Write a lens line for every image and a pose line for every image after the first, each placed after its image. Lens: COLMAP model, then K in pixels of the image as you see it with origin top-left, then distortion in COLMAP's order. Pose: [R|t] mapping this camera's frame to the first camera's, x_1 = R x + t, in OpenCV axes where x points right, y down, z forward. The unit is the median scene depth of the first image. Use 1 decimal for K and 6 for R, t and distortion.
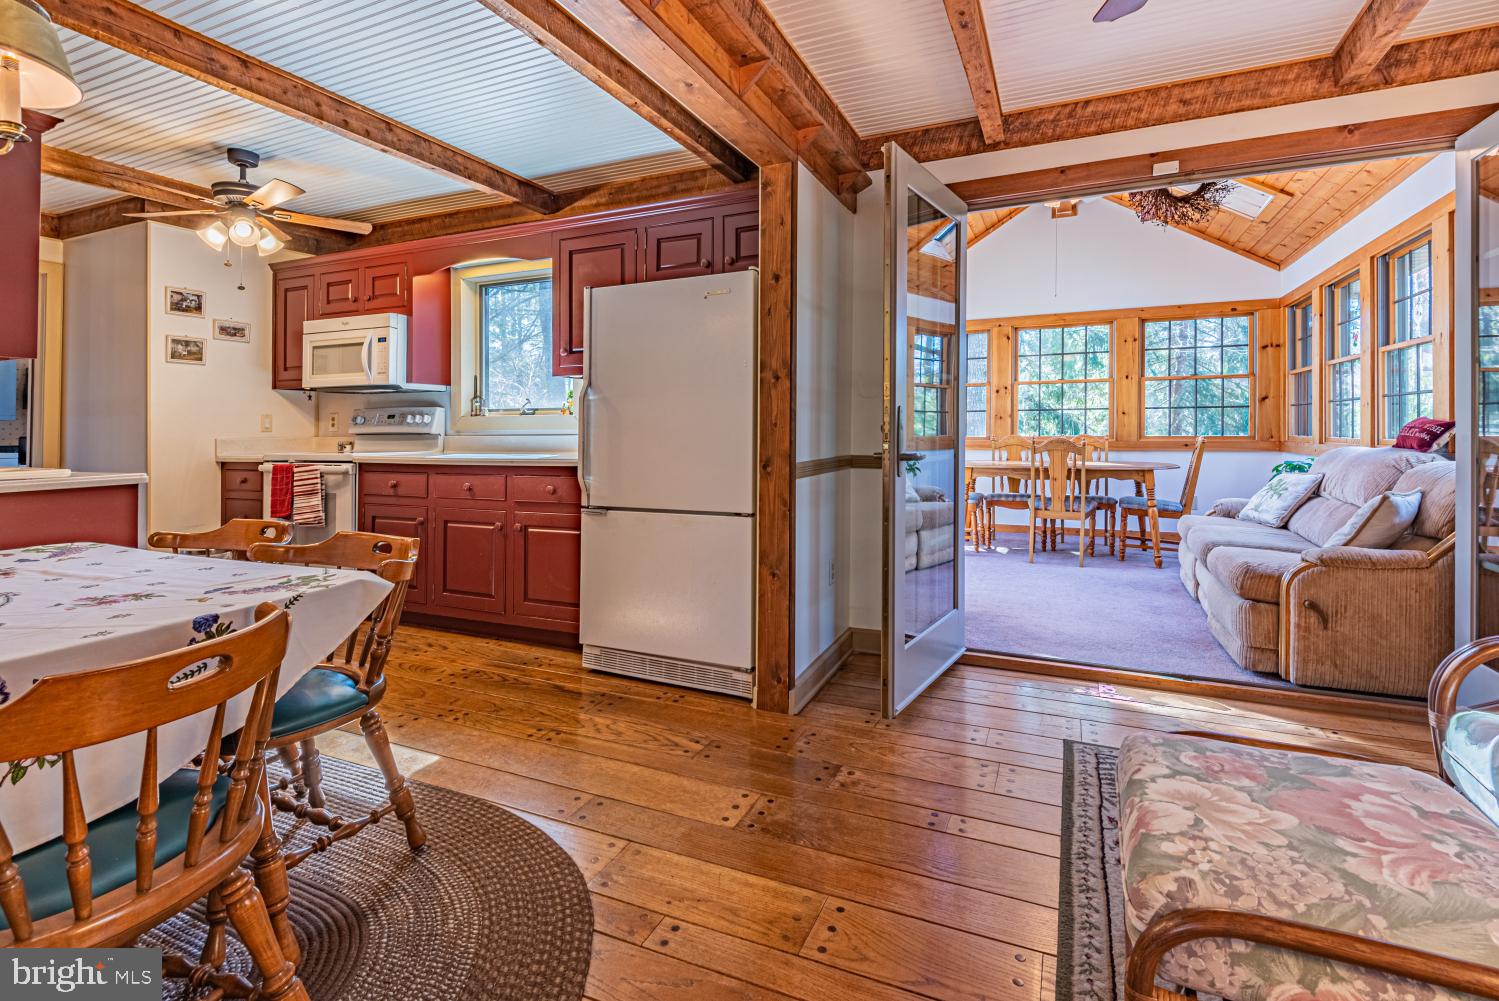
lens RADIAL K [[710.2, 0, 744.4], [0, 710.2, 438.4], [0, 0, 1]] dist [0.038722, -0.027224]
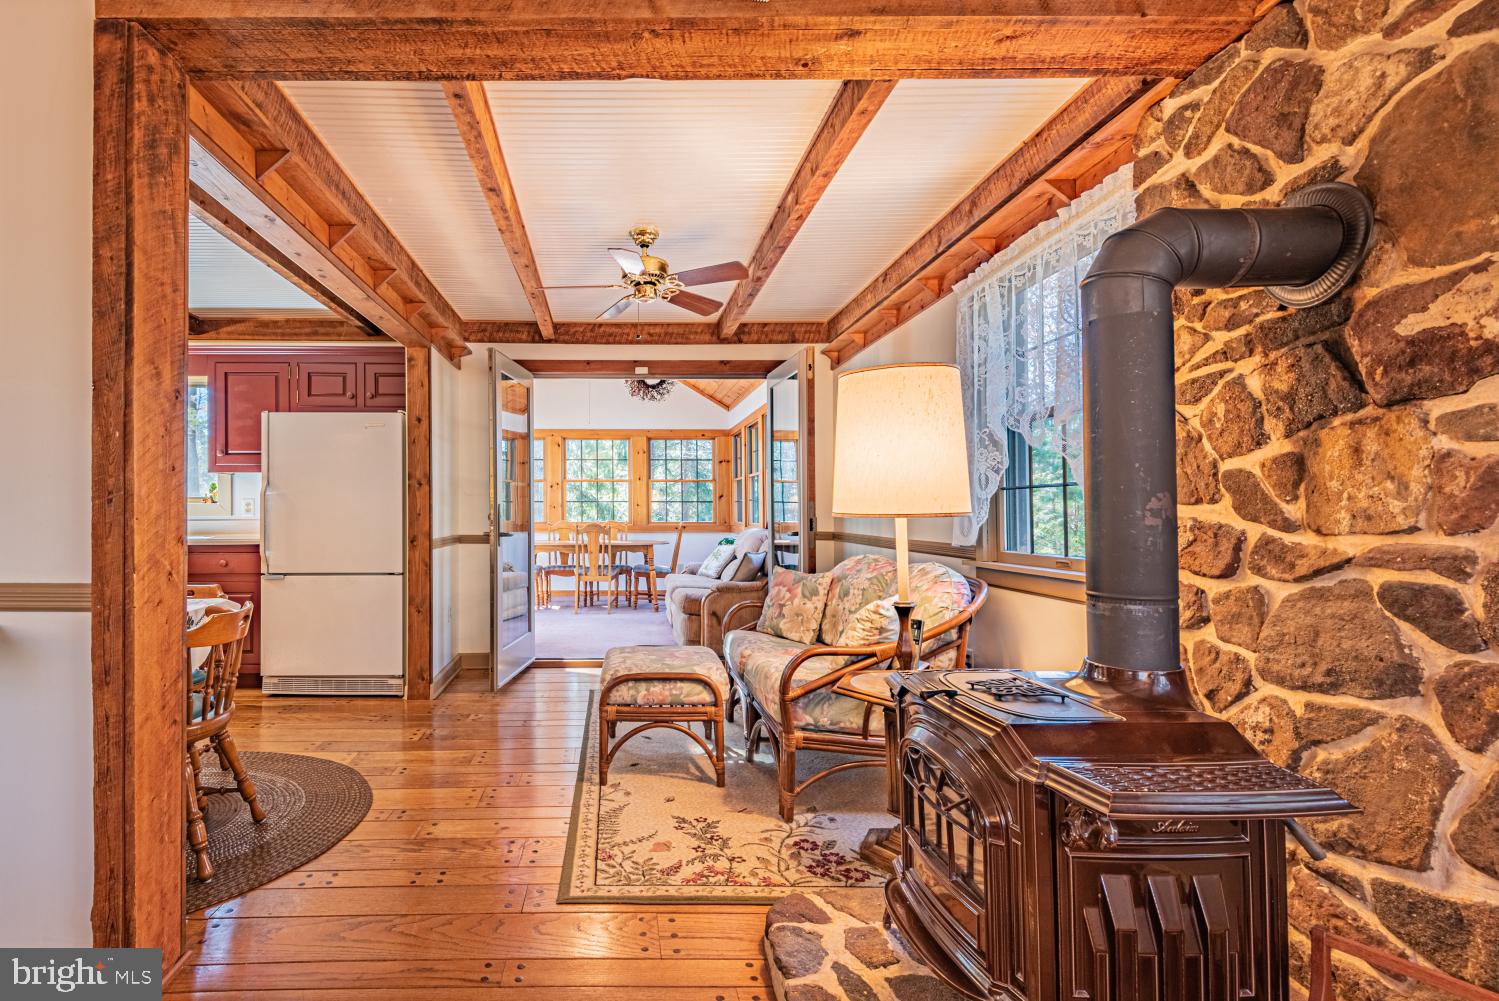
lens RADIAL K [[724.5, 0, 606.0], [0, 724.5, 499.7], [0, 0, 1]] dist [0.025635, -0.011779]
pose [[0.914550, 0.007391, 0.404406, -0.151964], [0.005912, 0.999482, -0.031635, -0.001814], [-0.404430, 0.031323, 0.914032, -0.416460]]
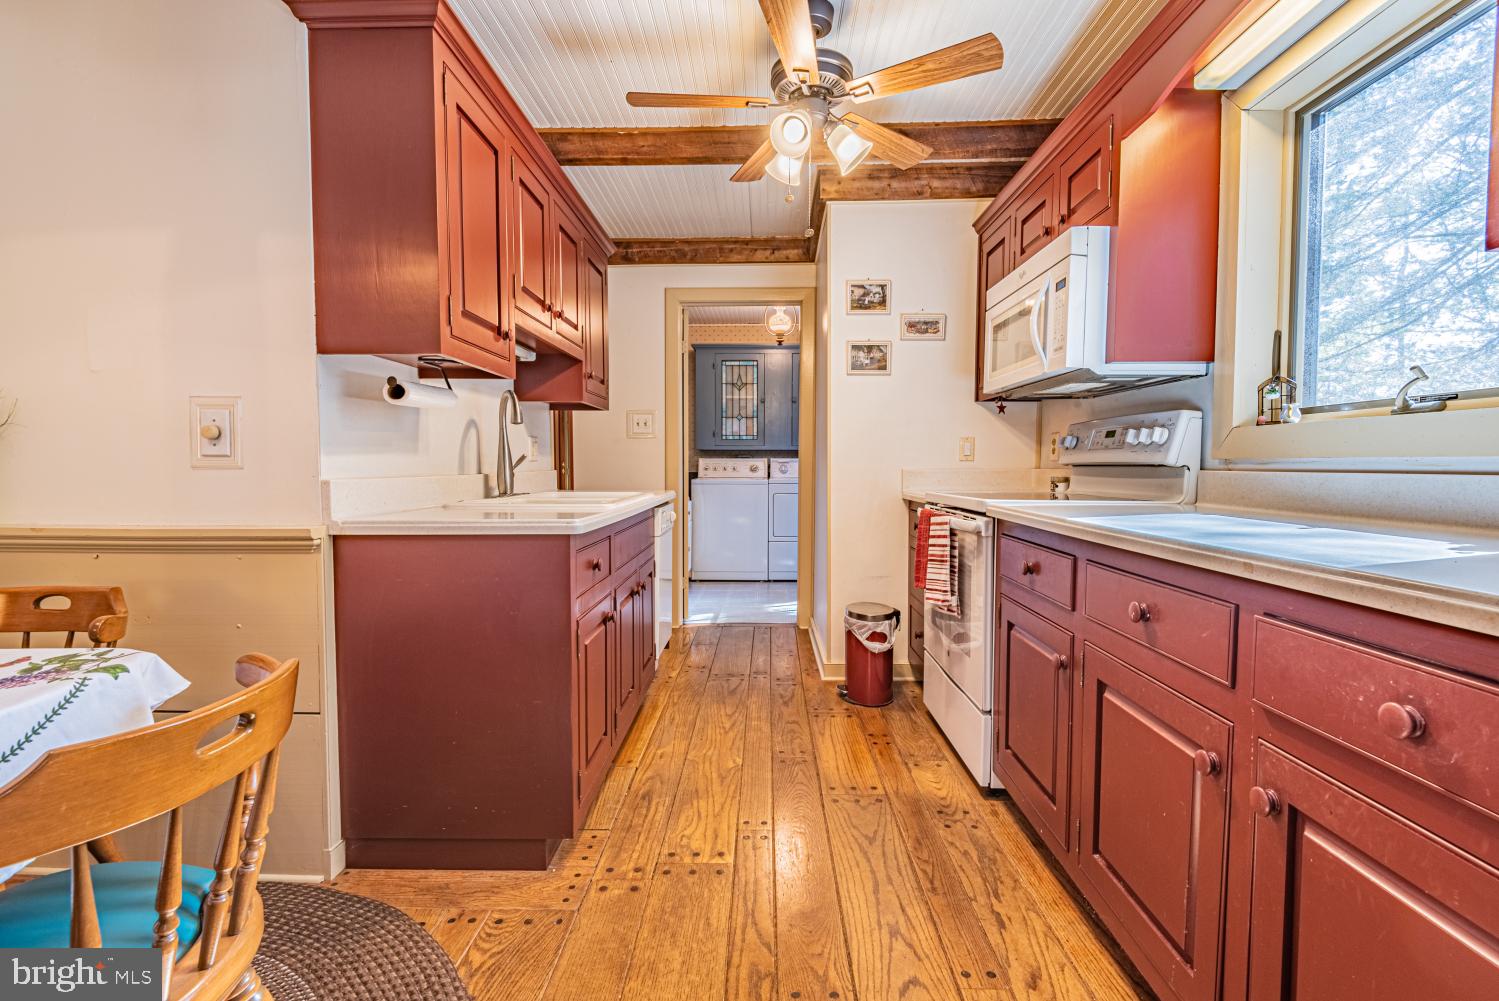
lens RADIAL K [[678.6, 0, 749.5], [0, 678.6, 500.5], [0, 0, 1]] dist [-0.009712, -0.000219]
pose [[0.393250, 0.054824, -0.917796, -0.132477], [-0.014163, 0.998463, 0.053574, -0.003332], [0.919323, -0.008069, 0.393422, 0.591522]]
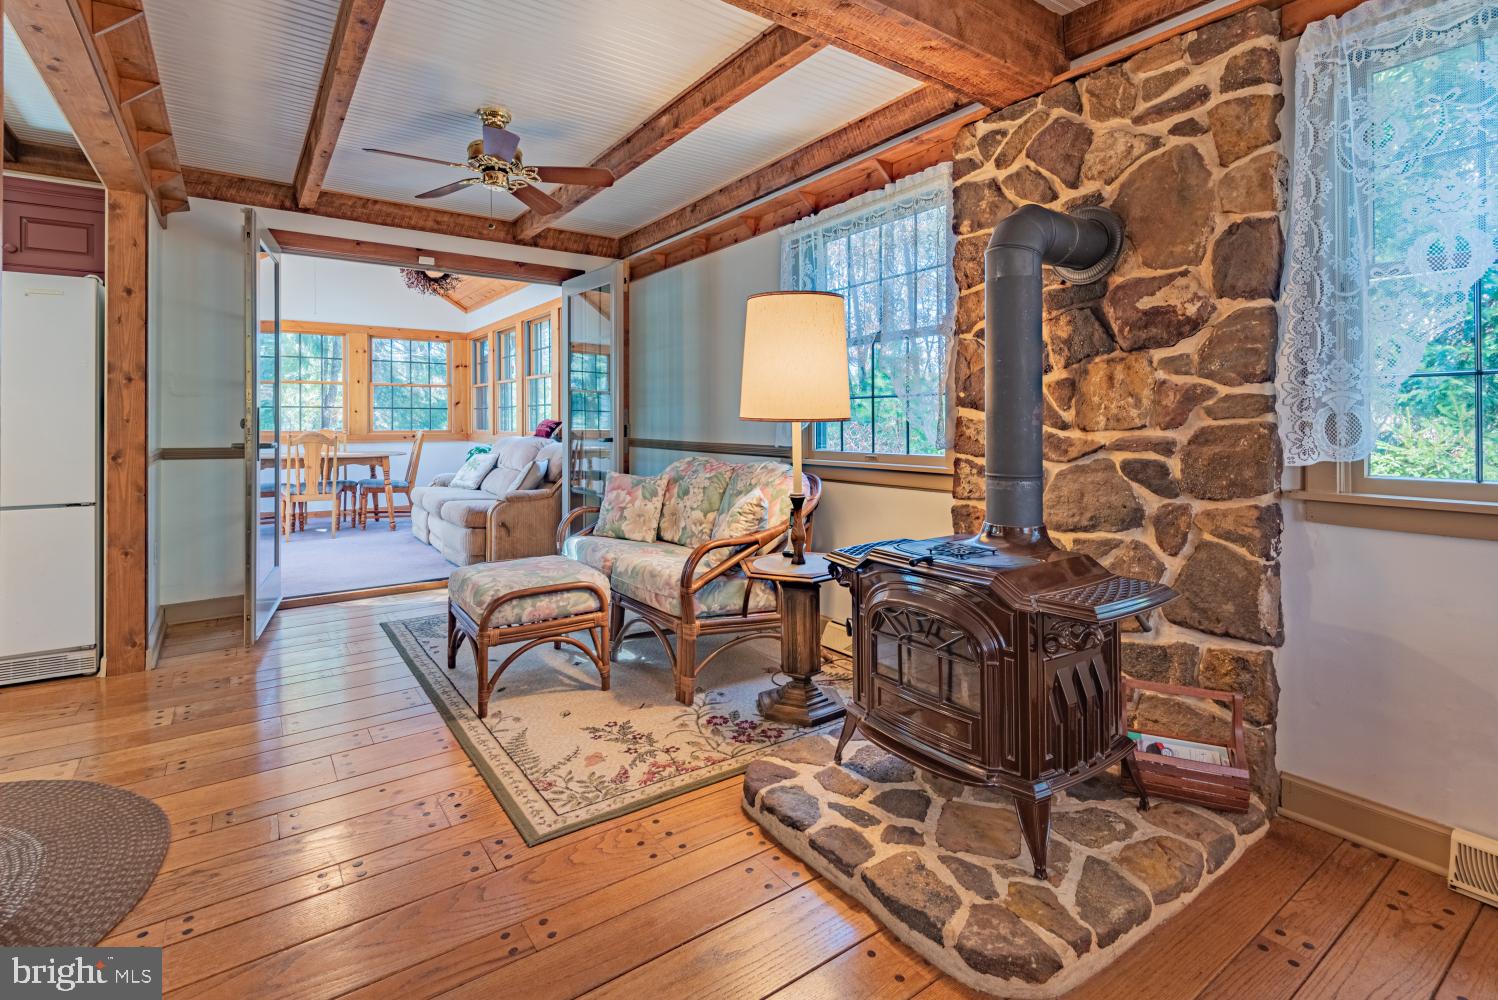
lens RADIAL K [[704.8, 0, 747.5], [0, 704.8, 425.8], [0, 0, 1]] dist [0.033519, -0.027405]
pose [[0.501049, 0.002672, 0.865415, -0.289712], [0.007557, 0.999944, -0.007463, 0.004079], [-0.865386, 0.010279, 0.501001, -0.274819]]
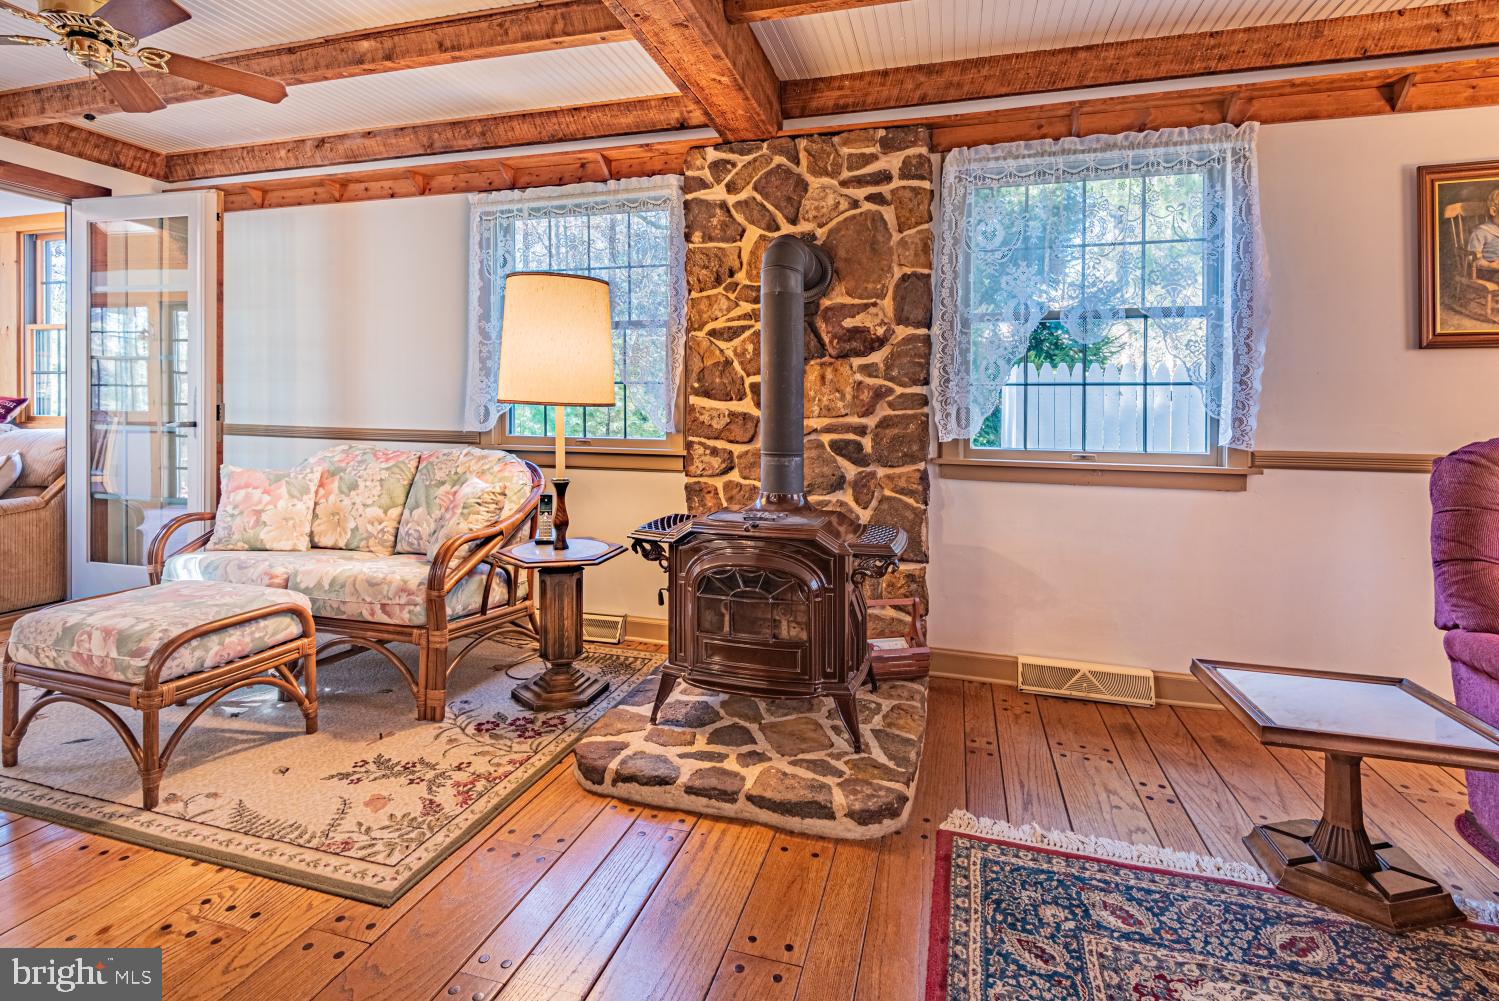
lens RADIAL K [[704.4, 0, 749.4], [0, 704.4, 423.6], [0, 0, 1]] dist [0.022833, -0.014161]
pose [[-0.144199, -0.014579, 0.989441, -0.365552], [-0.000434, 0.999892, 0.014670, 0.001573], [-0.989549, 0.001686, -0.144189, -0.072672]]
